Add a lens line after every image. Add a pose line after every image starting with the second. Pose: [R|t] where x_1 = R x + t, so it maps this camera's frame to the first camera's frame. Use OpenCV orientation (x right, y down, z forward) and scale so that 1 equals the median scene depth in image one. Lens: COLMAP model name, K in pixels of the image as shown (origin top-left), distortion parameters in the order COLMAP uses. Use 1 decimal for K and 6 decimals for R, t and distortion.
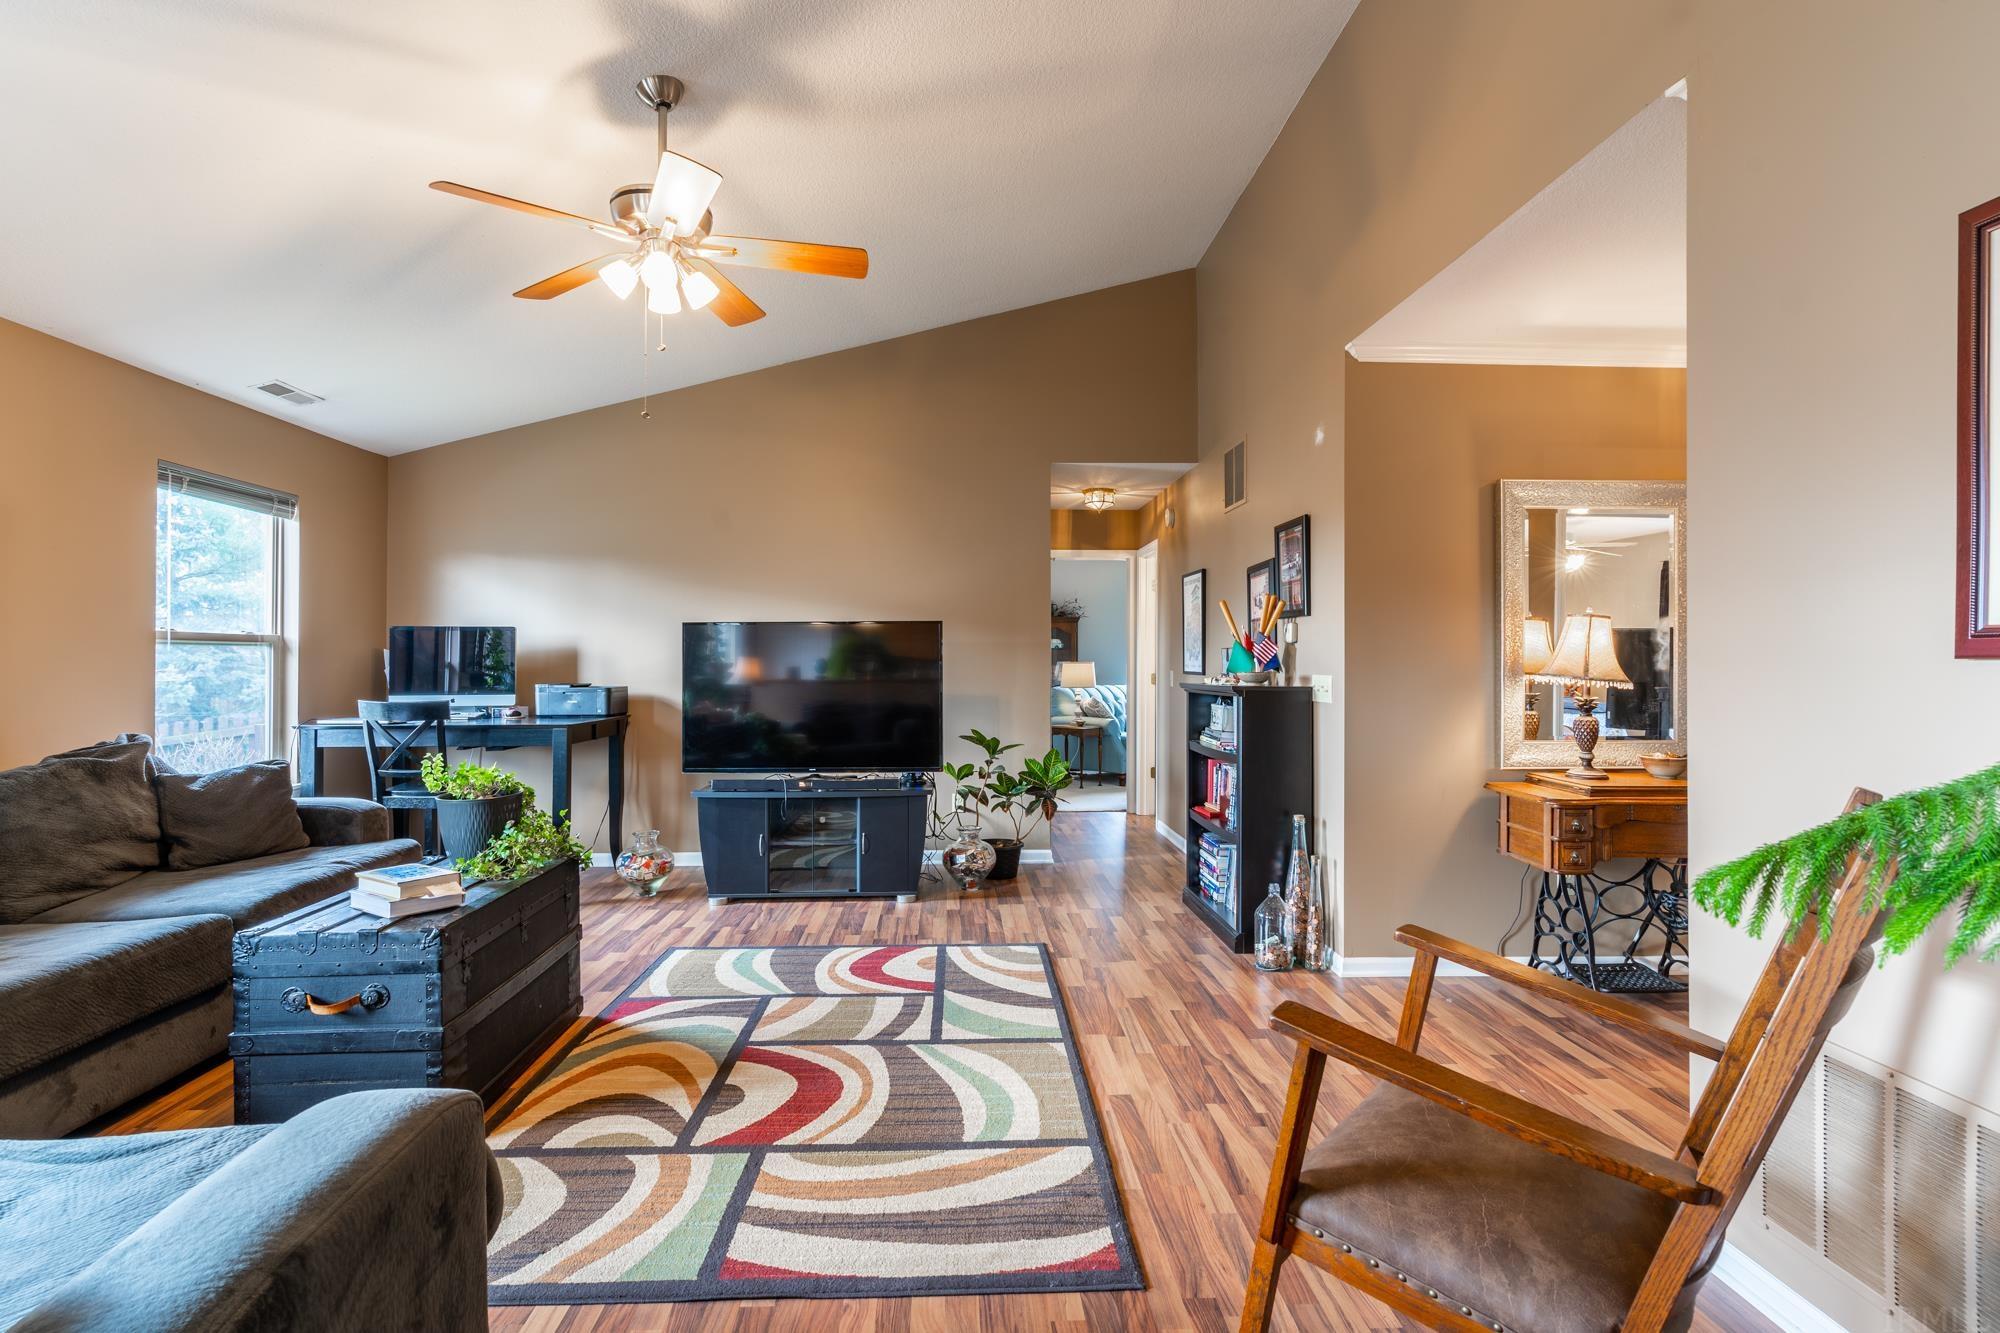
lens RADIAL K [[962.9, 0, 970.0], [0, 962.9, 655.9], [0, 0, 1]] dist [-0.000501, 0.000768]
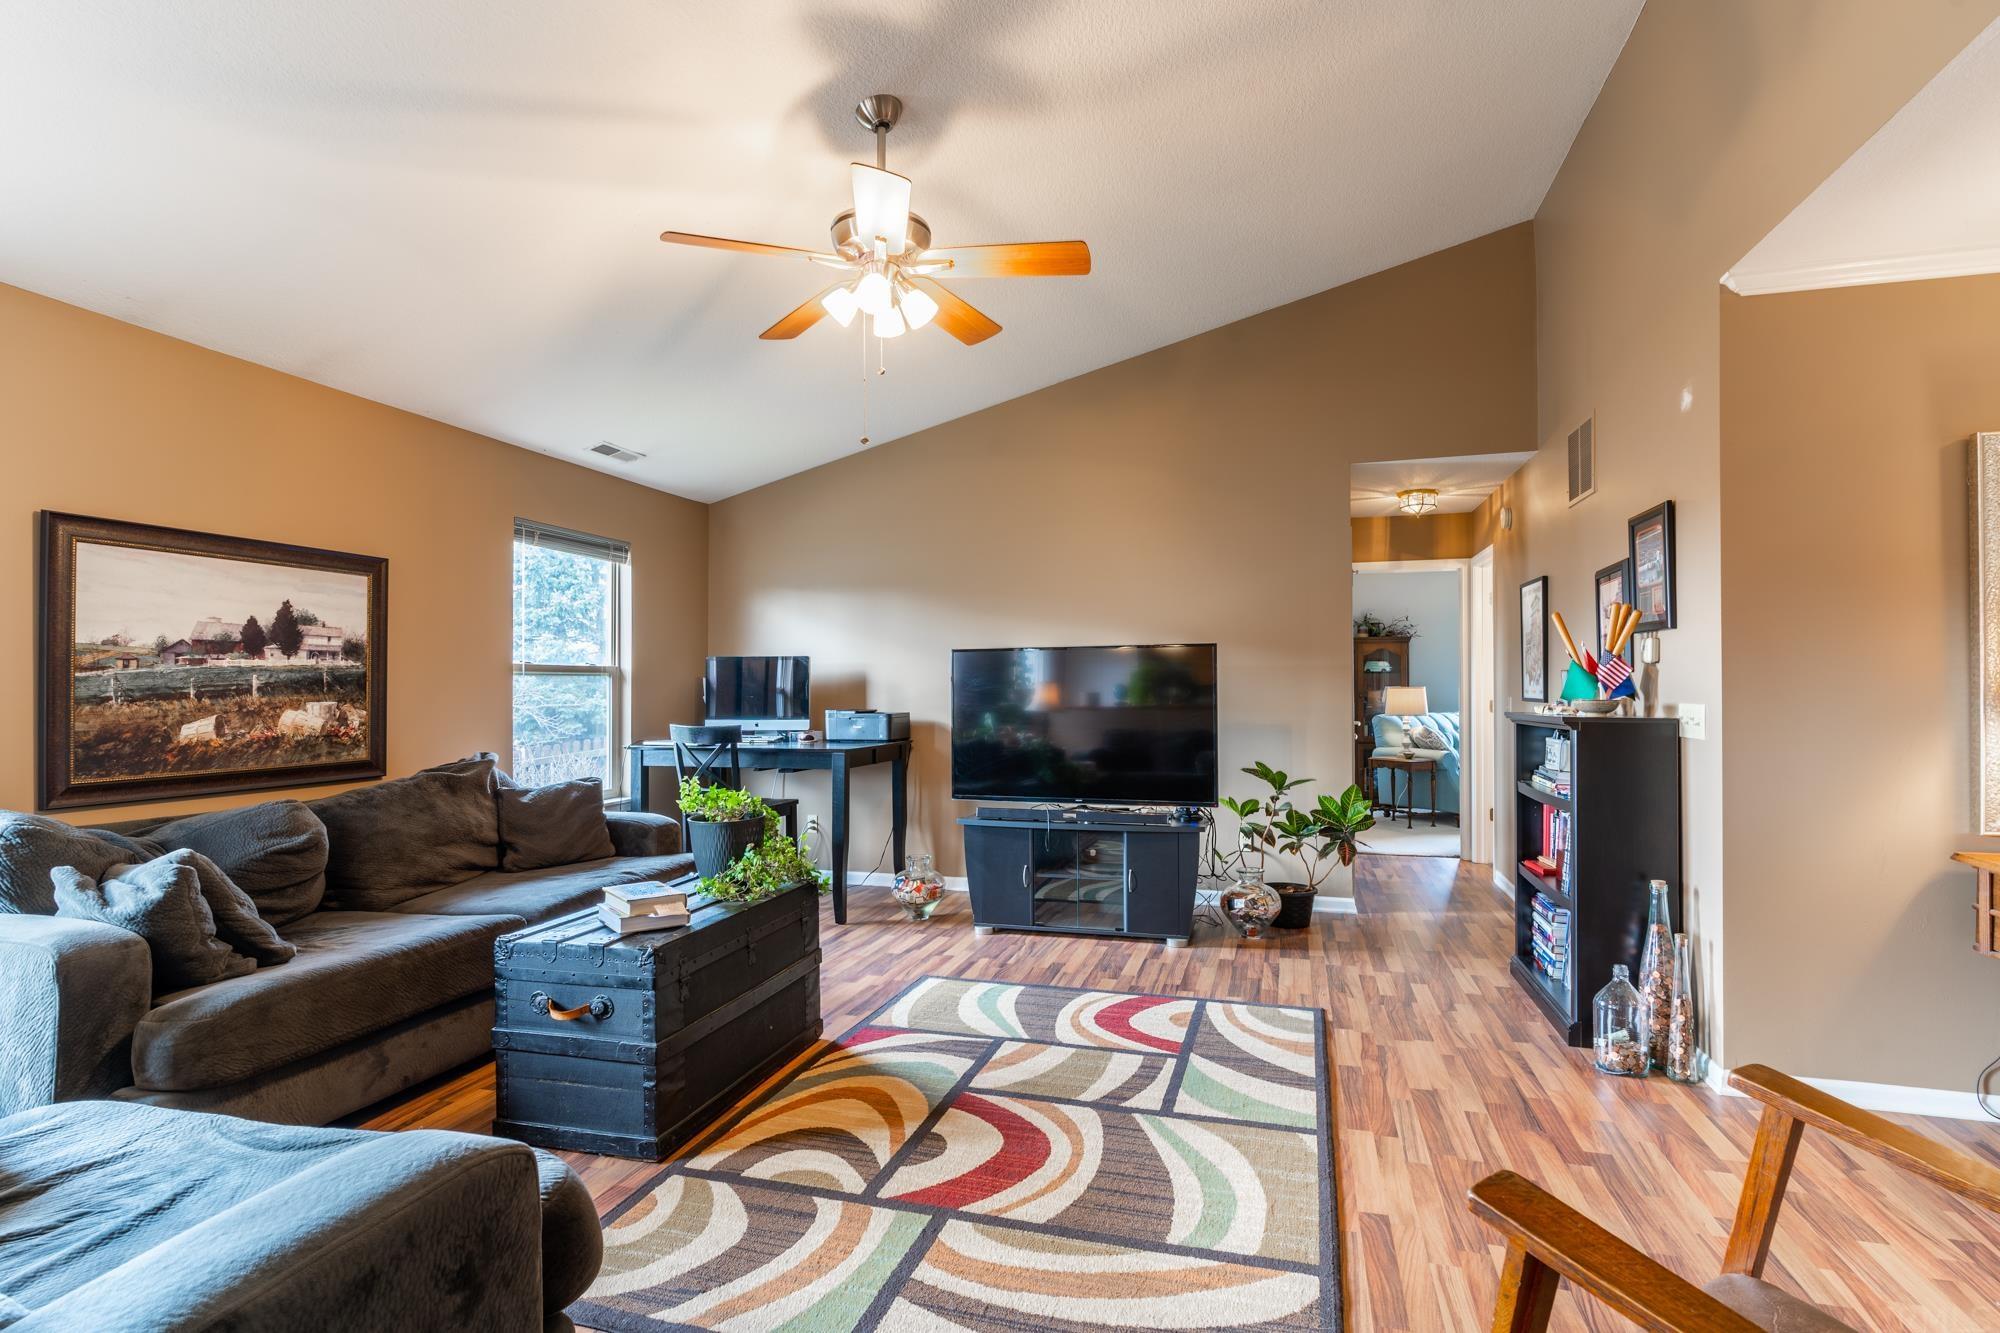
lens RADIAL K [[962.9, 0, 990.7], [0, 962.9, 677.7], [0, 0, 1]] dist [-0.000501, 0.000768]
pose [[0.948797, -0.006572, -0.315817, 0.084972], [0.005596, 0.999976, -0.003997, -0.001412], [0.315836, 0.002025, 0.948812, 0.089107]]
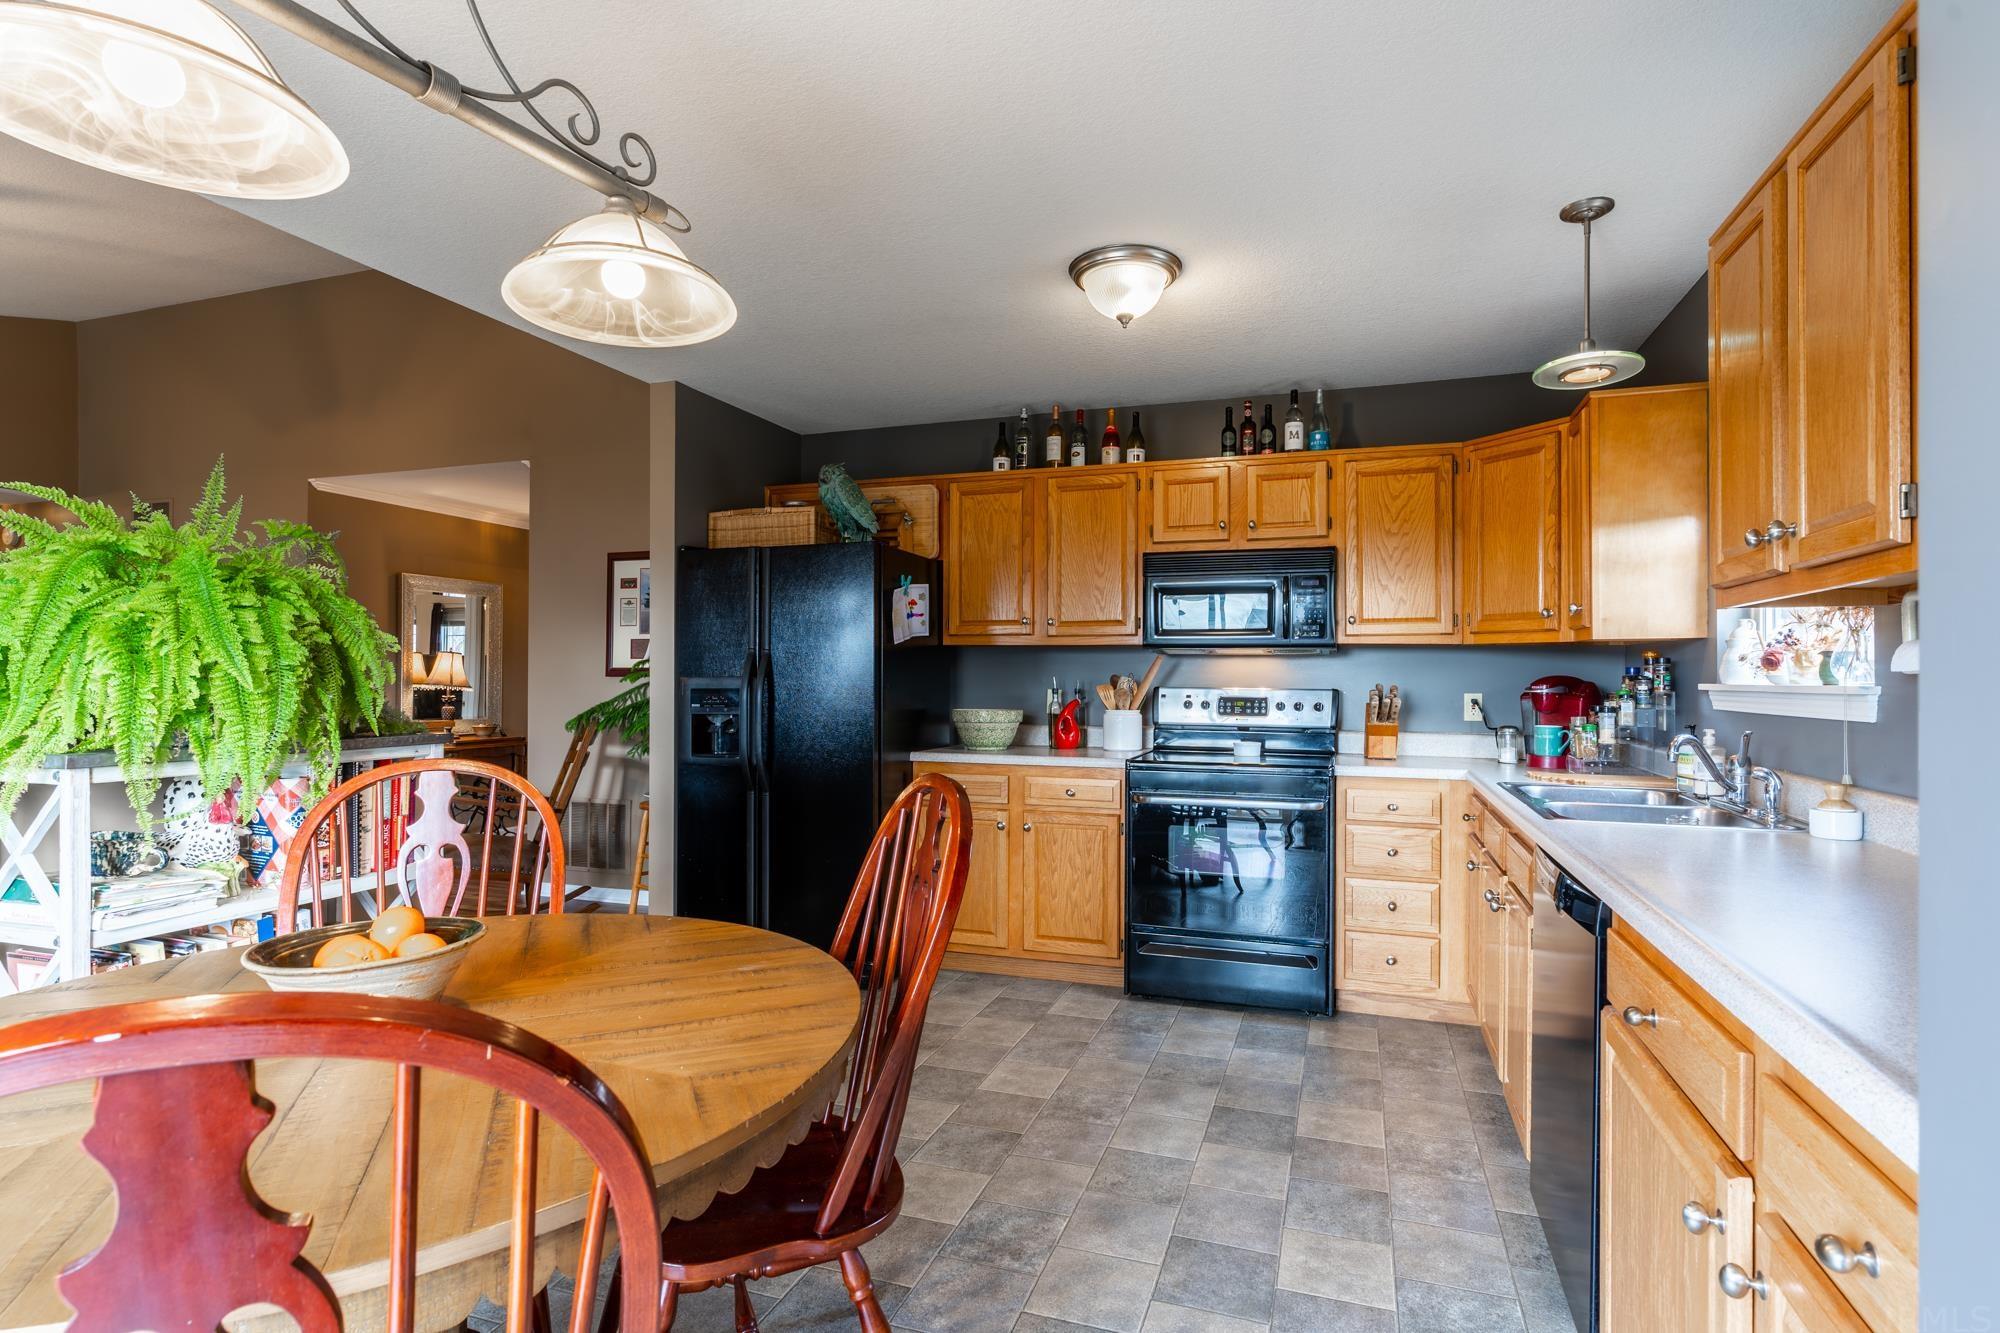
lens RADIAL K [[962.9, 0, 1026.7], [0, 962.9, 672.7], [0, 0, 1]] dist [-0.000501, 0.000768]
pose [[0.332333, 0.005552, 0.943146, -0.779132], [-0.007018, 0.999970, -0.003413, -0.004752], [-0.943136, -0.005485, 0.332362, -0.708447]]
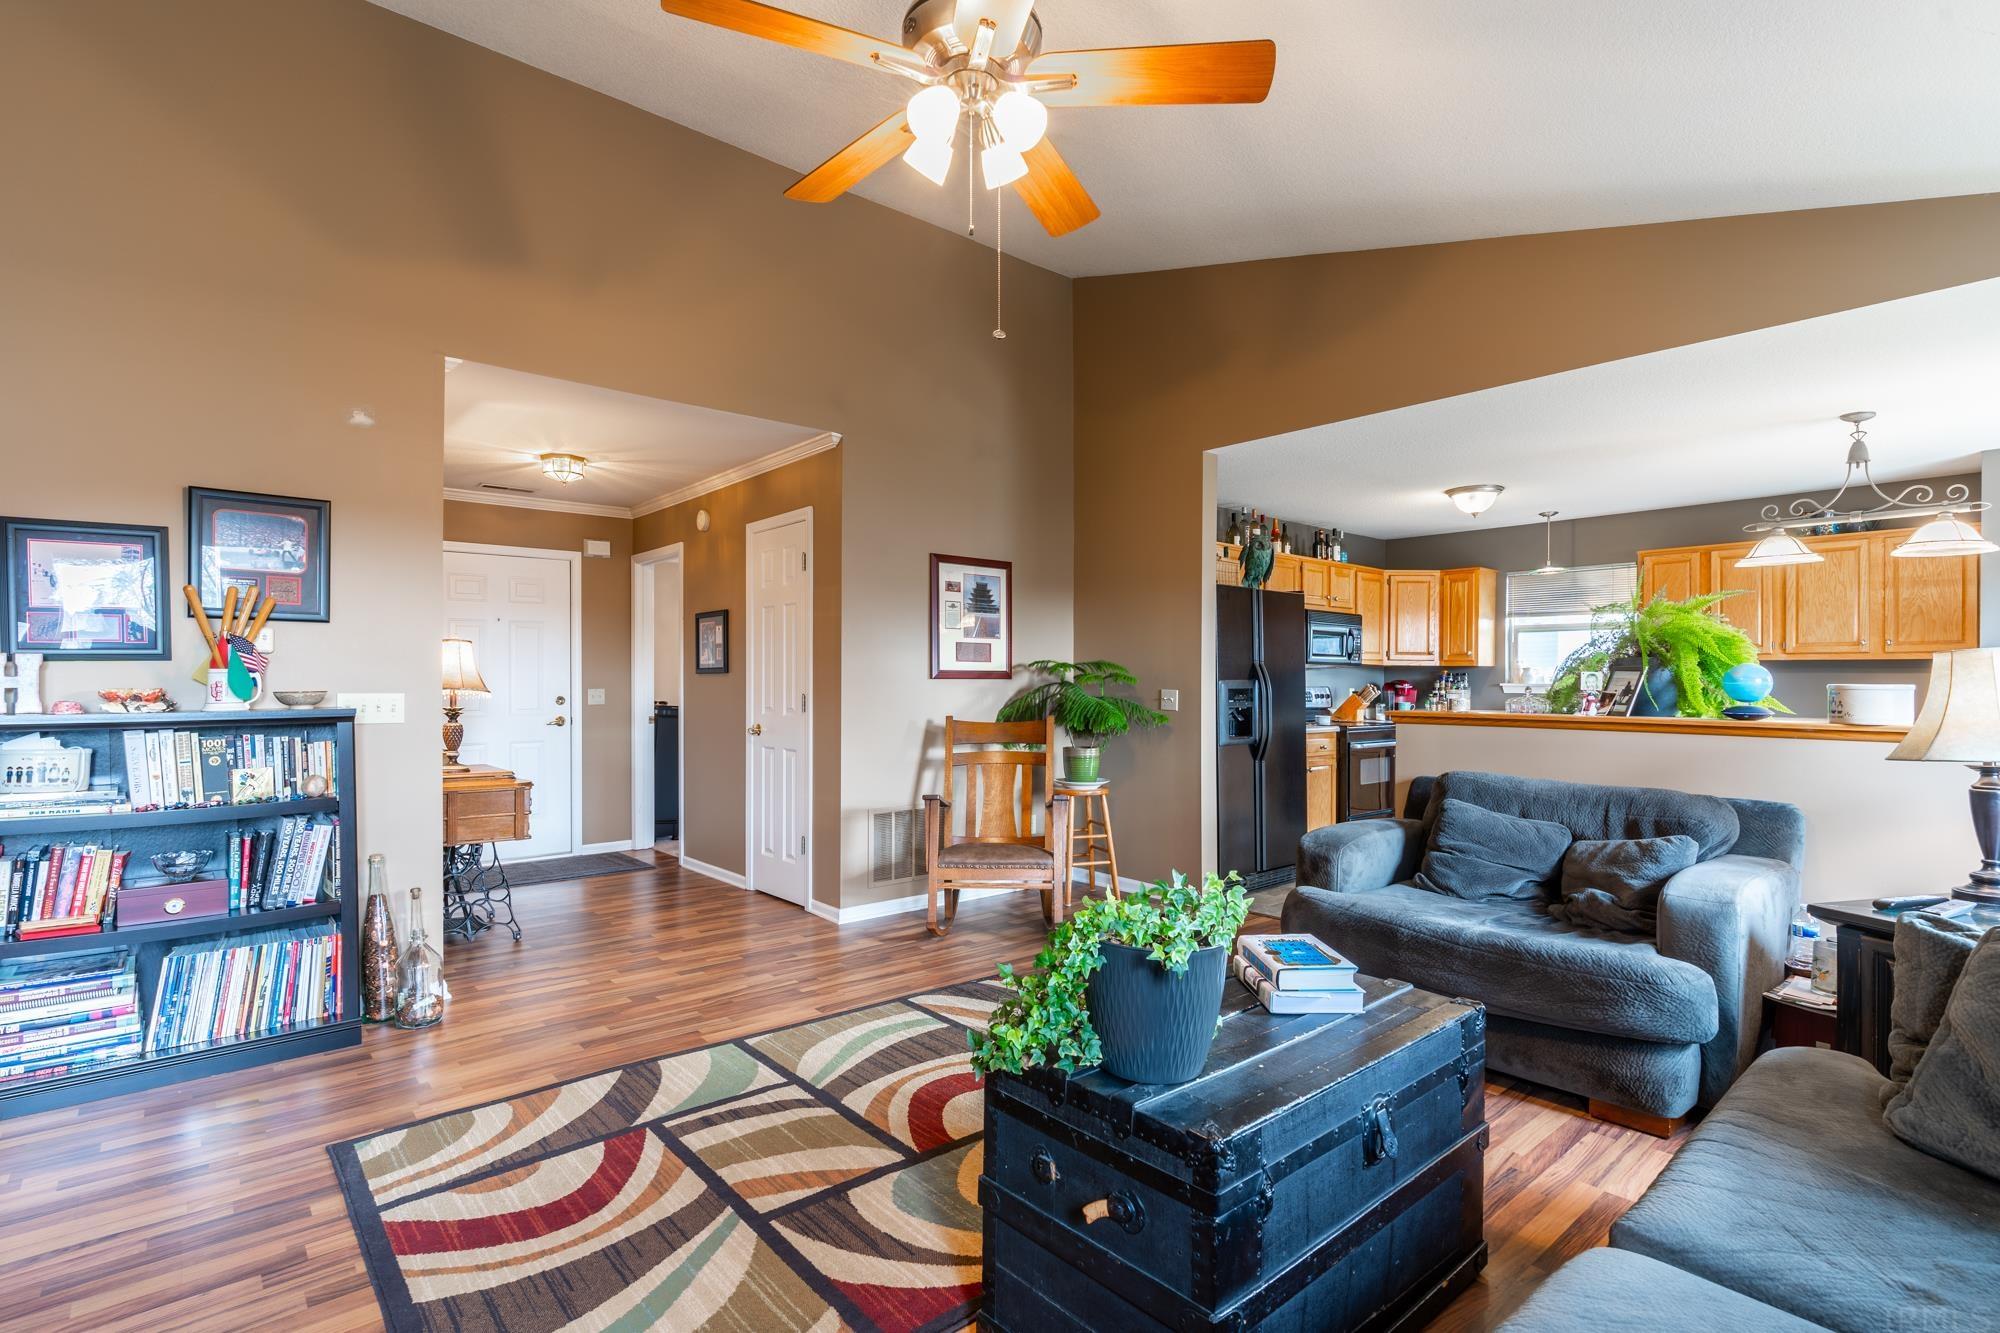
lens RADIAL K [[962.9, 0, 1008.1], [0, 962.9, 678.5], [0, 0, 1]] dist [-0.000501, 0.000768]
pose [[-0.637085, -0.001586, 0.770792, -0.797748], [-0.008664, 0.999949, -0.005103, 0.006835], [-0.770745, -0.009929, -0.637066, 1.287237]]
